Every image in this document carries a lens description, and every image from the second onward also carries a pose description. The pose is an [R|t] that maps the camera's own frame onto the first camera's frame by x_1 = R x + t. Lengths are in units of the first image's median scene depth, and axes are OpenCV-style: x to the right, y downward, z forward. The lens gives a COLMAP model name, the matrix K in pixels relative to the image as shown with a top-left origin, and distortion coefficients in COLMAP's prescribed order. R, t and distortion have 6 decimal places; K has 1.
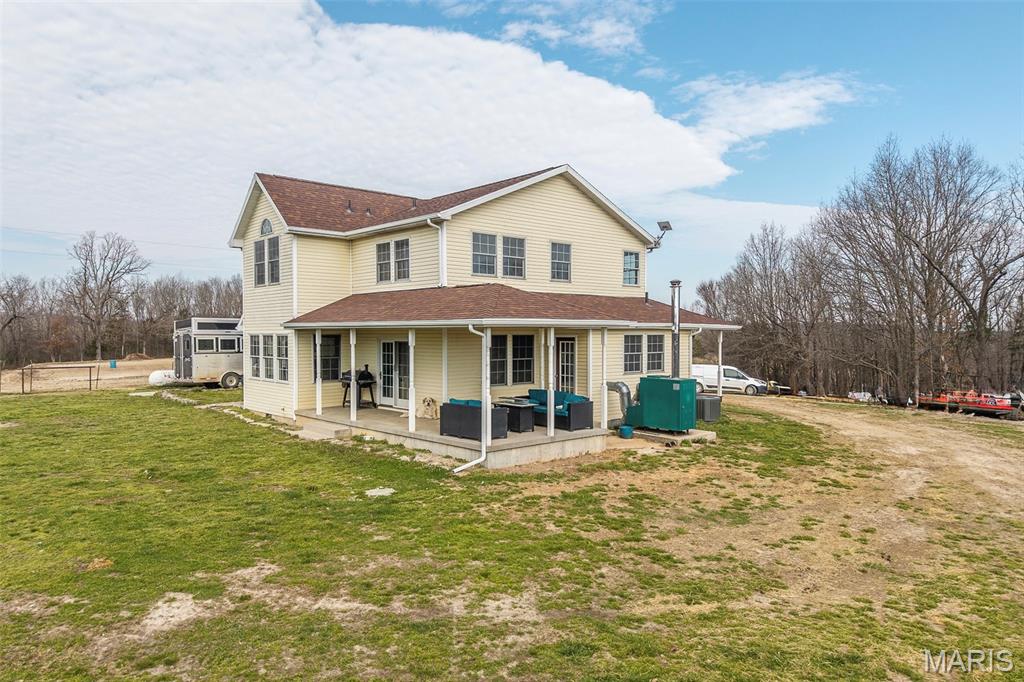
lens RADIAL K [[682.8, 0, 516.7], [0, 682.8, 345.0], [0, 0, 1]] dist [0.033703, -0.041411]
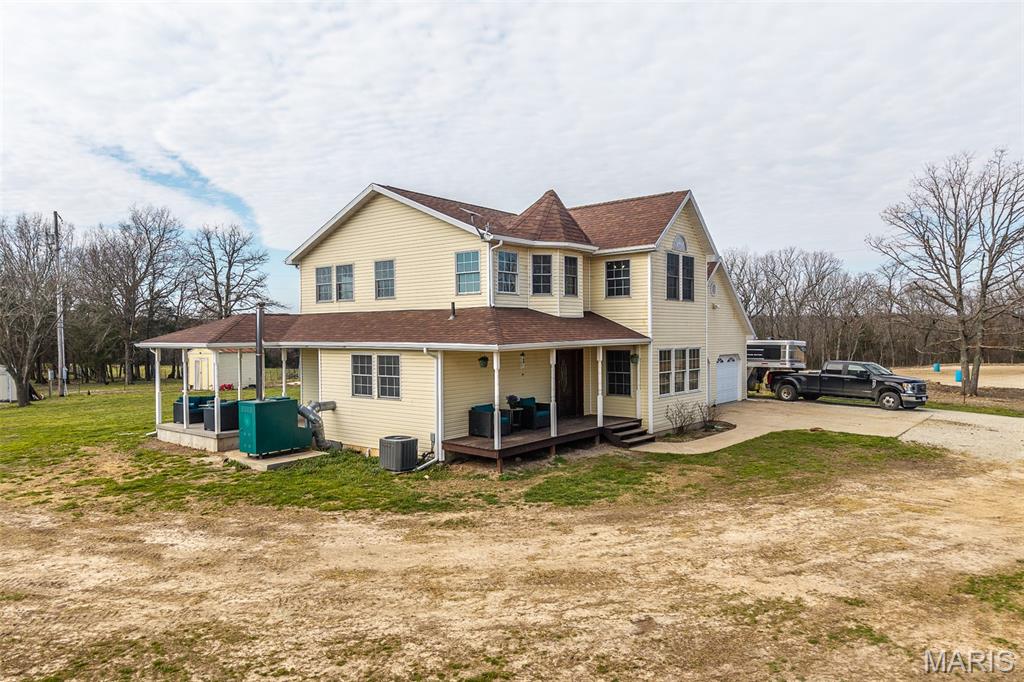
lens RADIAL K [[682.8, 0, 516.7], [0, 682.8, 345.0], [0, 0, 1]] dist [0.033703, -0.041411]
pose [[0.151861, 0.004212, -0.988393, 1.078211], [-0.025018, 0.999687, 0.000416, -0.032827], [0.988085, 0.024664, 0.151919, 1.052760]]
